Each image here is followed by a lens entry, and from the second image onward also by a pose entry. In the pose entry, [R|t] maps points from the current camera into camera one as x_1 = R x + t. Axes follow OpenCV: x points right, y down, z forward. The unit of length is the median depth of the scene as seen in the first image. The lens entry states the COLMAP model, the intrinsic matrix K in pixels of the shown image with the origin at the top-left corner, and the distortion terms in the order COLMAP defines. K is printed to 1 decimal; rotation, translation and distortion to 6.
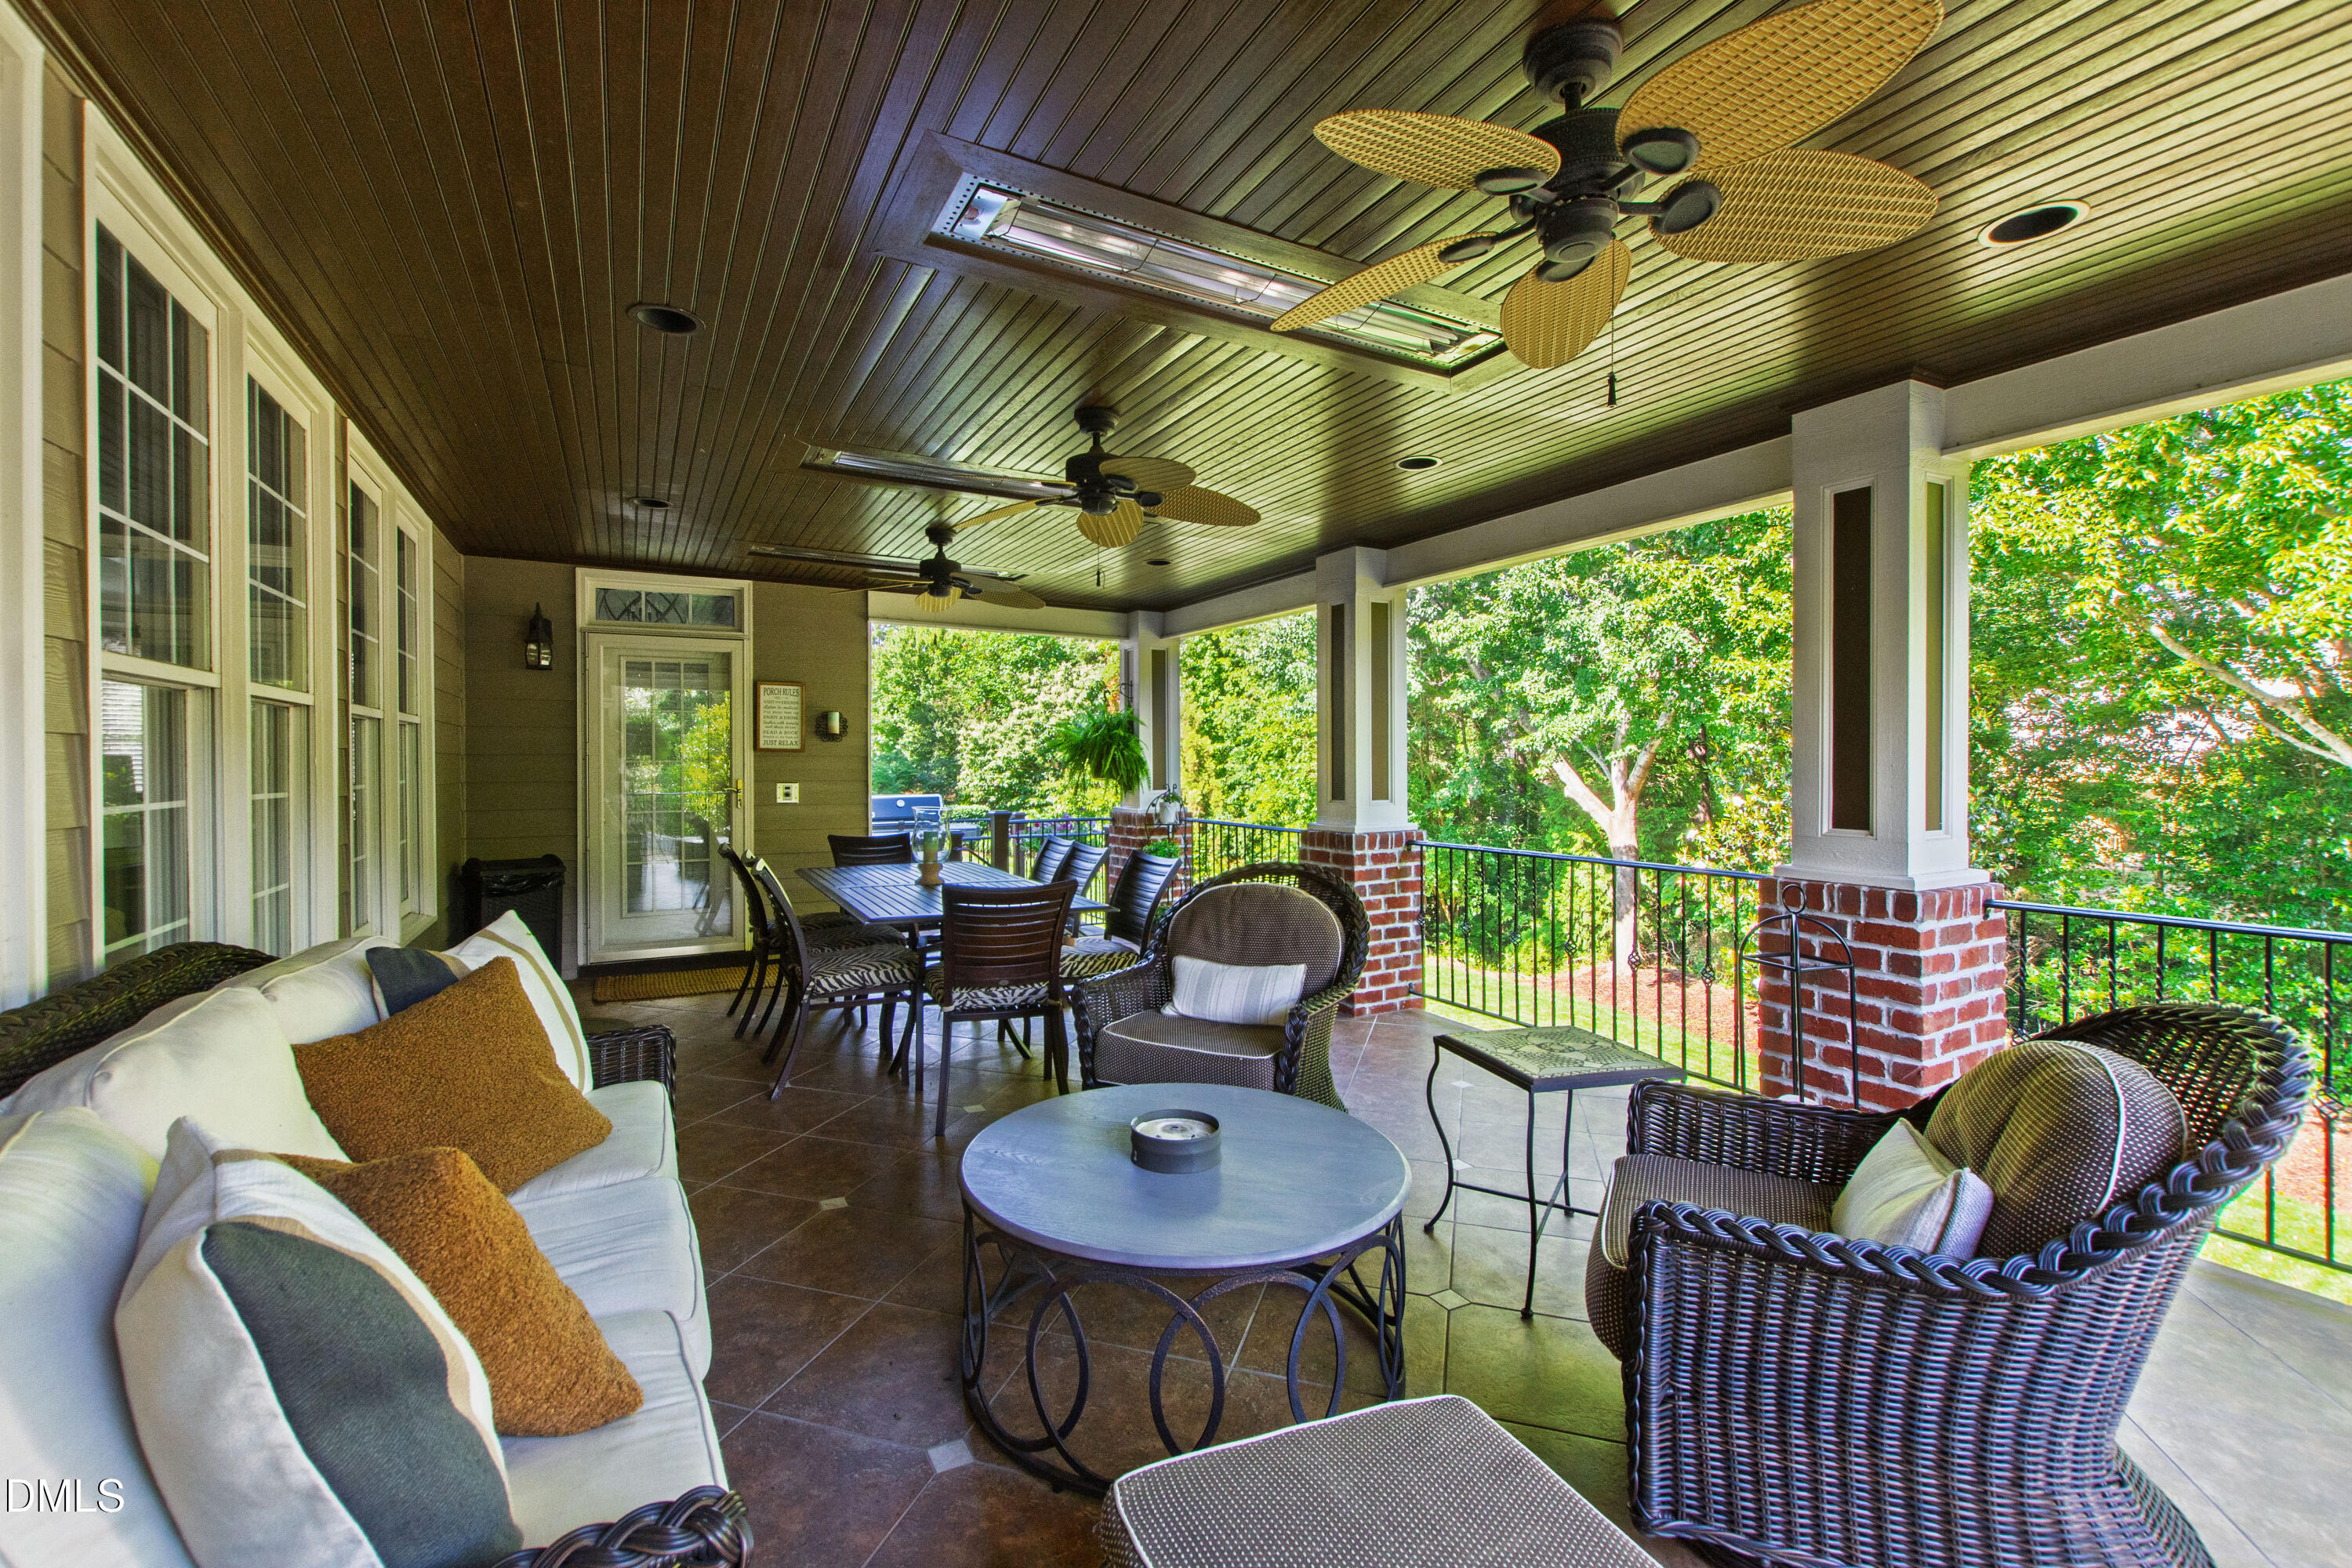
lens RADIAL K [[1030.4, 0, 1176.0], [0, 1030.4, 784.0], [0, 0, 1]] dist [0.001566, 0.000248]
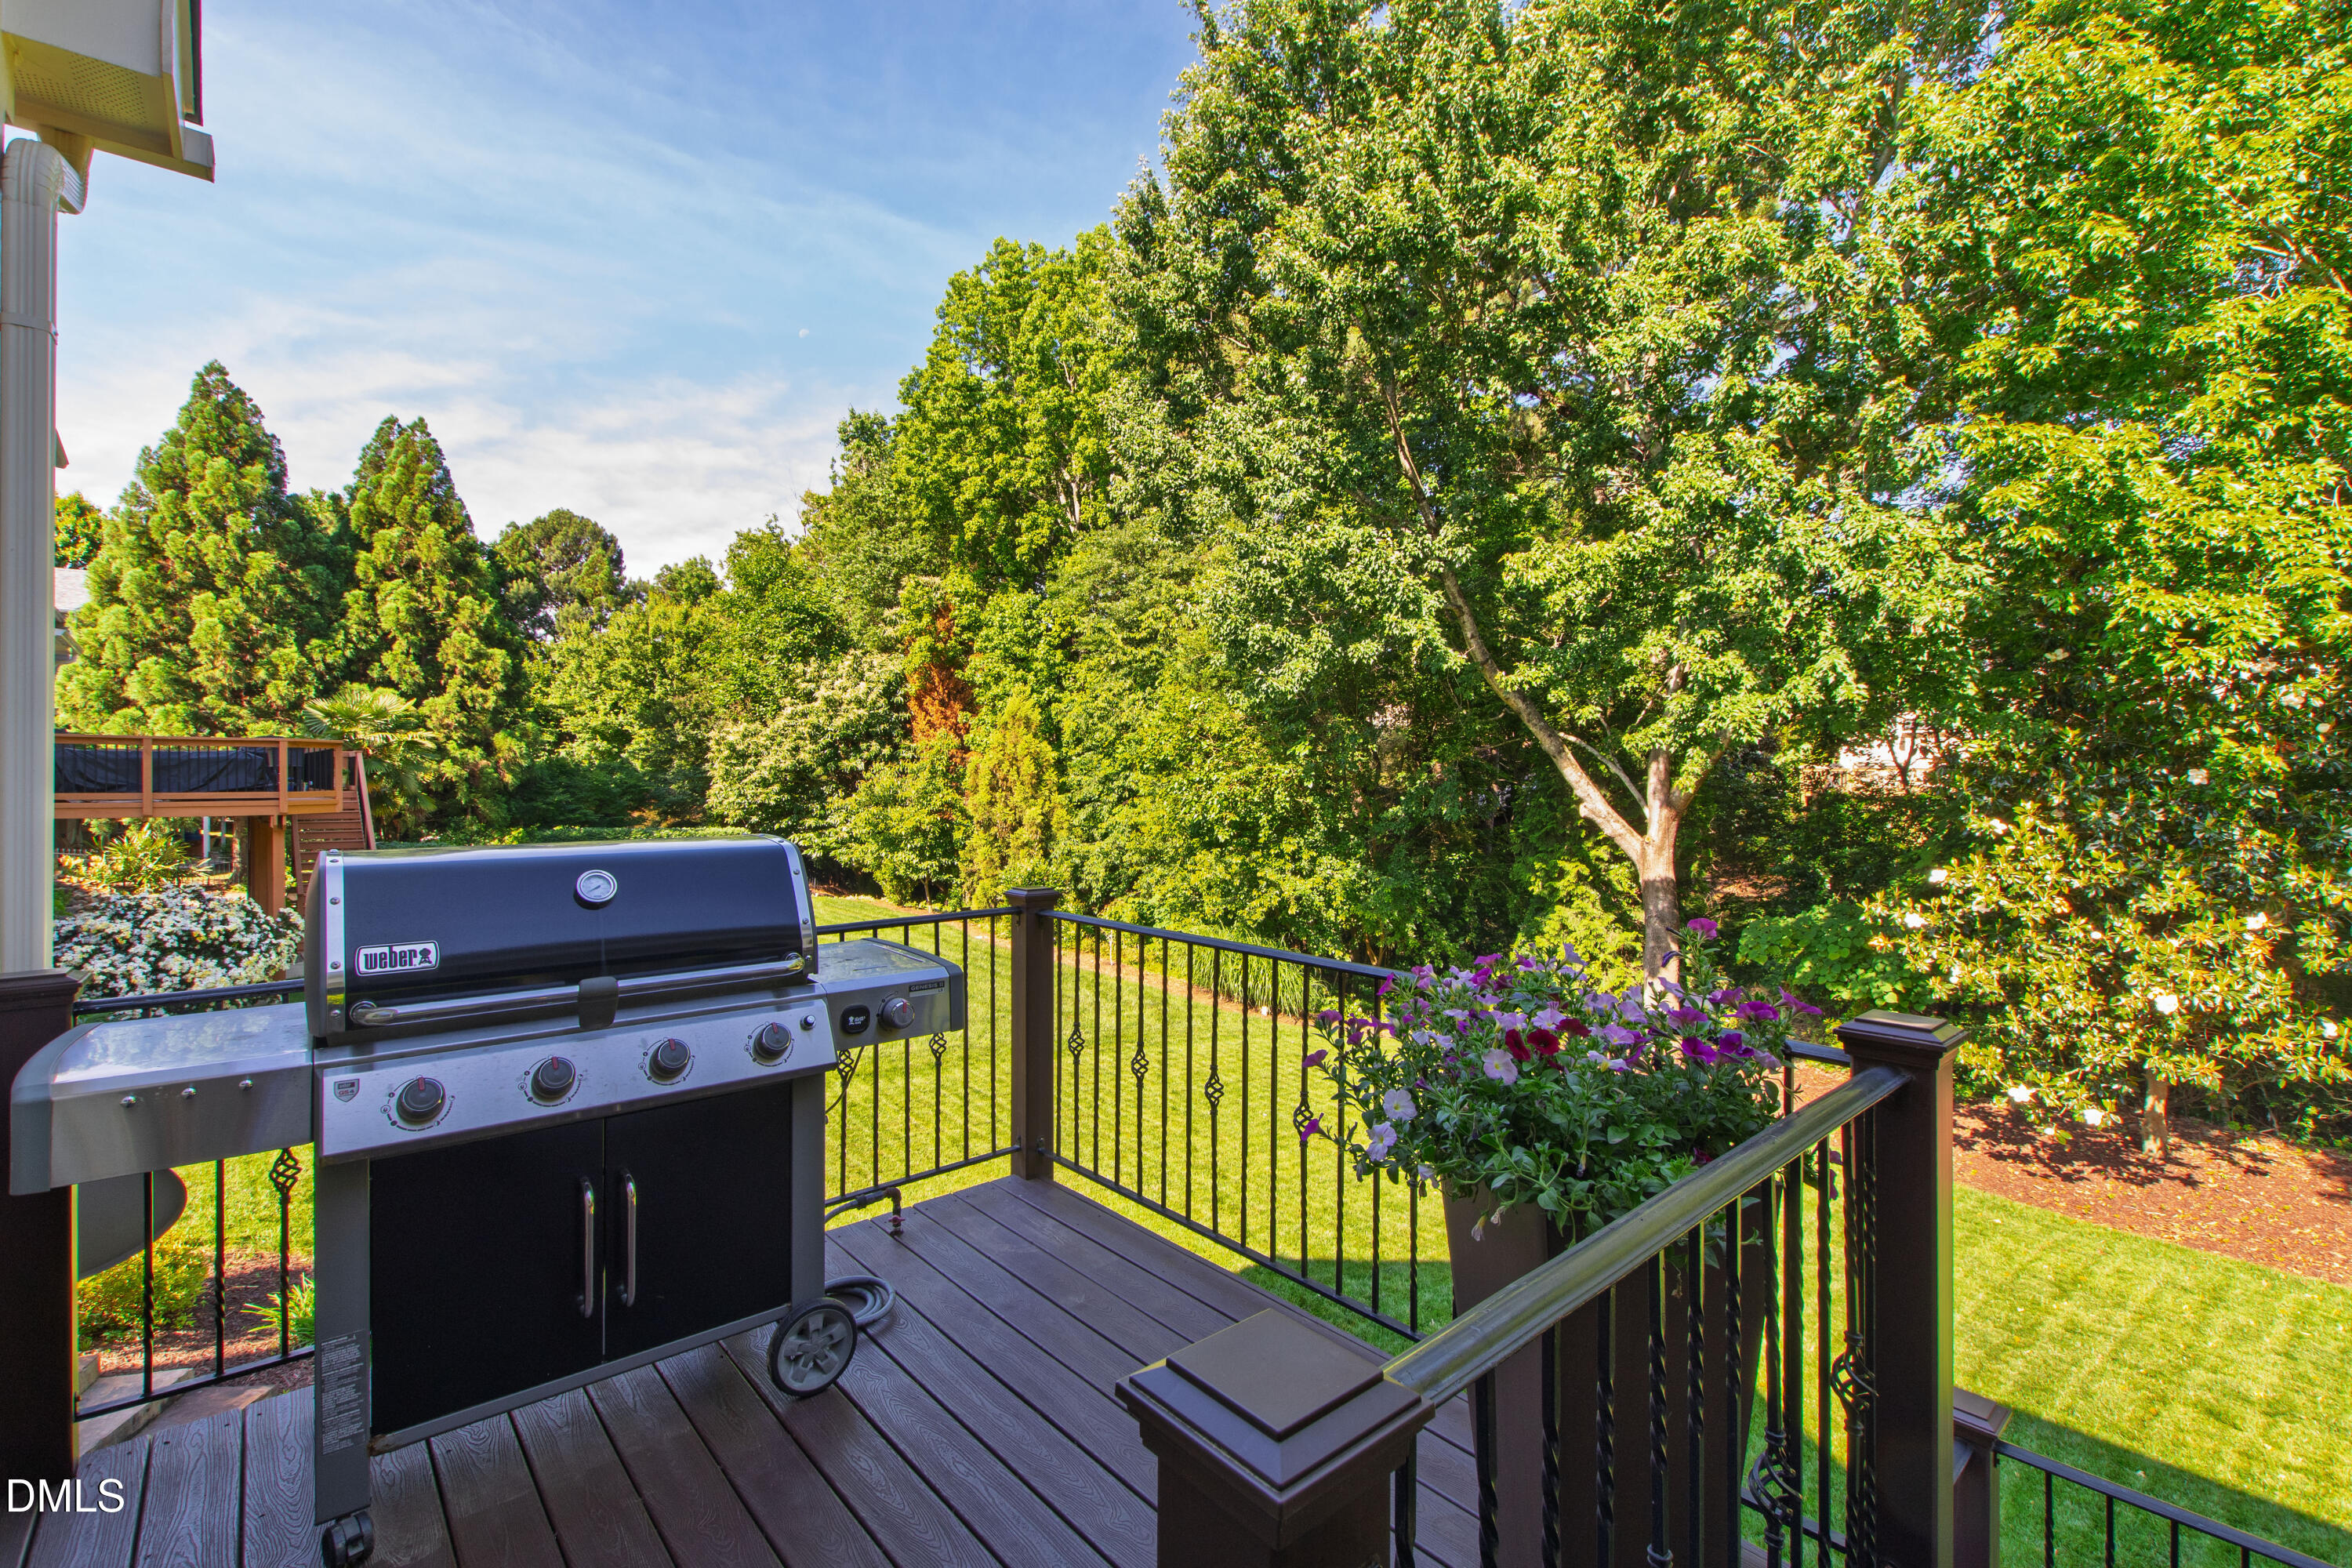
lens RADIAL K [[998.2, 0, 1176.0], [0, 998.2, 784.0], [0, 0, 1]] dist [0.003782, -0.000044]
pose [[0.971407, 0.003168, 0.237401, -0.048341], [0.000774, 0.999863, -0.016510, -0.000097], [-0.237421, 0.016222, 0.971271, 0.186740]]
